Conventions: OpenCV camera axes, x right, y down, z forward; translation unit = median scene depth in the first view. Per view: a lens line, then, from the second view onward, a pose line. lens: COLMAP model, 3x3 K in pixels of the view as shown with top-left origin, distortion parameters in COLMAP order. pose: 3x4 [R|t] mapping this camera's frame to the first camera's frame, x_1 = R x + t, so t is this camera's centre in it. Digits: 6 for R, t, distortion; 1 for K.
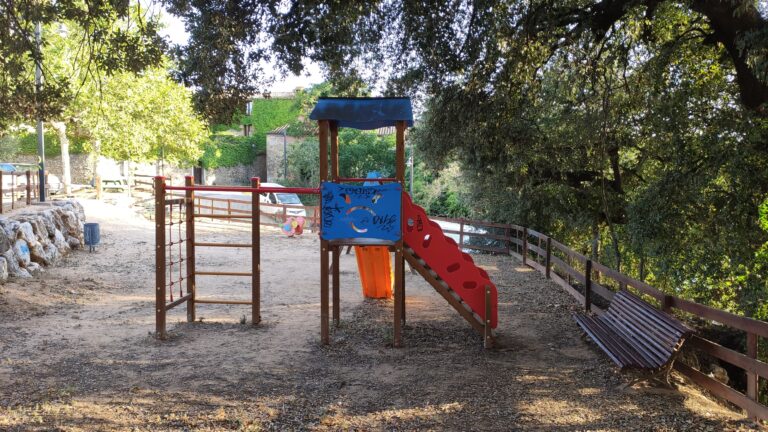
lens RADIAL K [[587.4, 0, 384.0], [0, 587.4, 216.0], [0, 0, 1]] dist [0.002918, 0.001241]
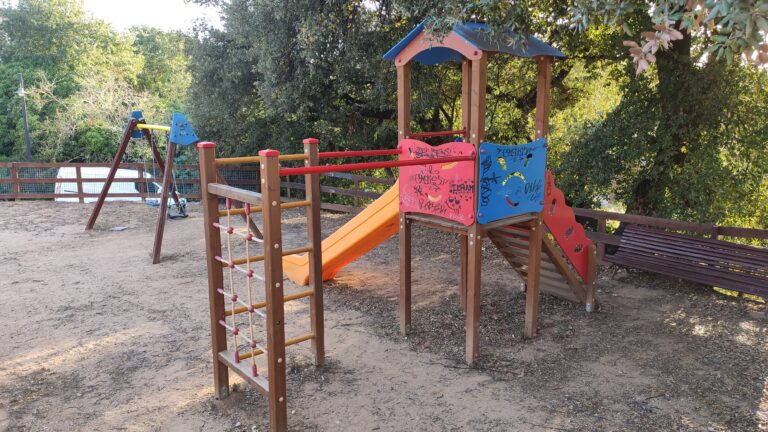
lens RADIAL K [[631.0, 0, 384.0], [0, 631.0, 216.0], [0, 0, 1]] dist [-0.010408, -0.008609]
pose [[0.728498, -0.144682, 0.669595, -0.756249], [0.065923, 0.987713, 0.141697, -0.079381], [-0.681869, -0.059085, 0.729084, 0.615800]]
